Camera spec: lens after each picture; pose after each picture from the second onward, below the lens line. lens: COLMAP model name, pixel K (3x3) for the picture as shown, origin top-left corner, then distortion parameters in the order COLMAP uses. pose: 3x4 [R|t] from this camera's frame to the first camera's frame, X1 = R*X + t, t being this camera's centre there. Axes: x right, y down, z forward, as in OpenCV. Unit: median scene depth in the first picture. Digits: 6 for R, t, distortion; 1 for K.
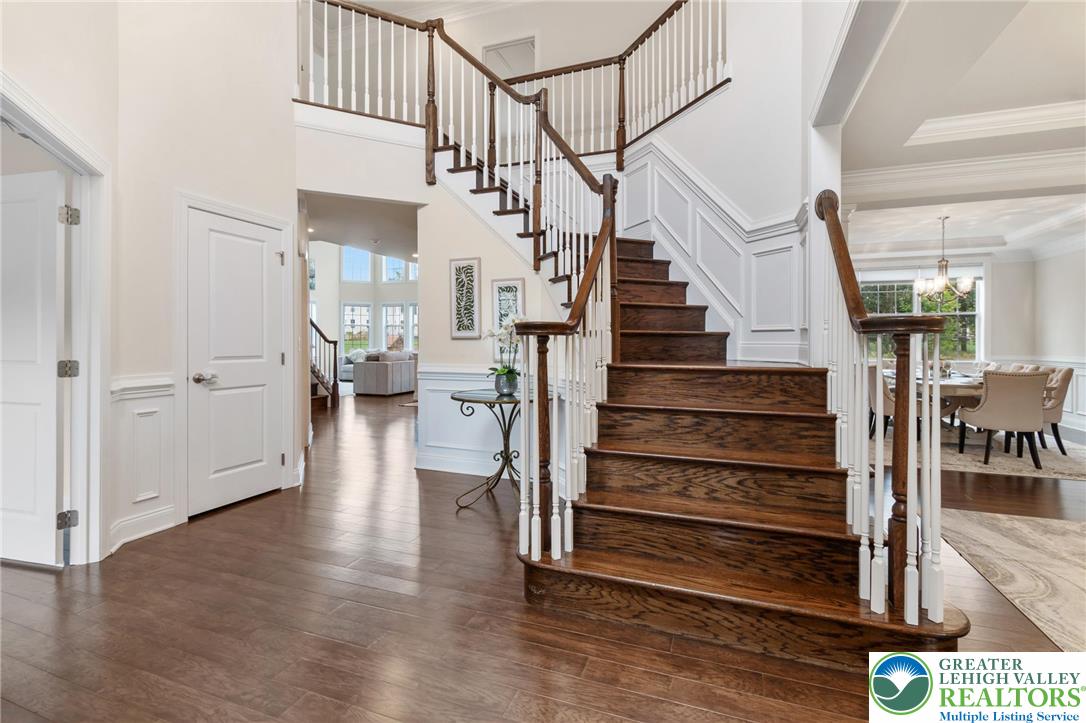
lens RADIAL K [[497.0, 0, 542.7], [0, 497.0, 341.5], [0, 0, 1]] dist [-0.000417, -0.000362]
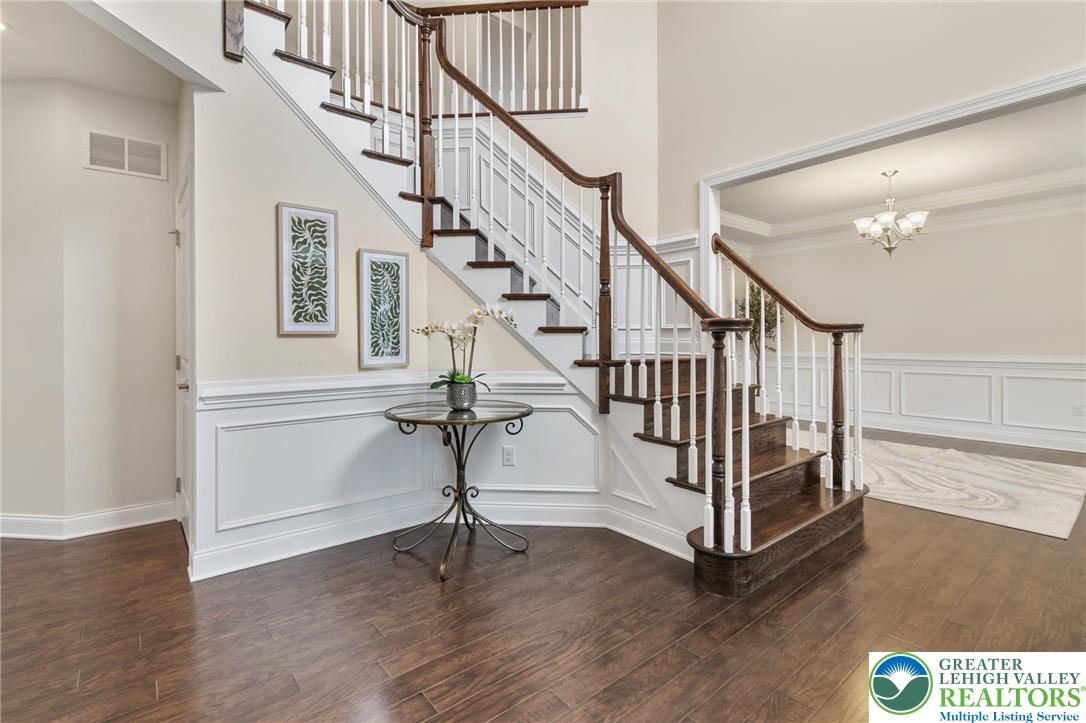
lens RADIAL K [[497.0, 0, 542.7], [0, 497.0, 341.5], [0, 0, 1]] dist [-0.000417, -0.000362]
pose [[0.502177, -0.000508, 0.864765, -0.556280], [0.003846, 0.999991, -0.001646, 0.004506], [-0.864756, 0.004153, 0.502175, 0.435159]]
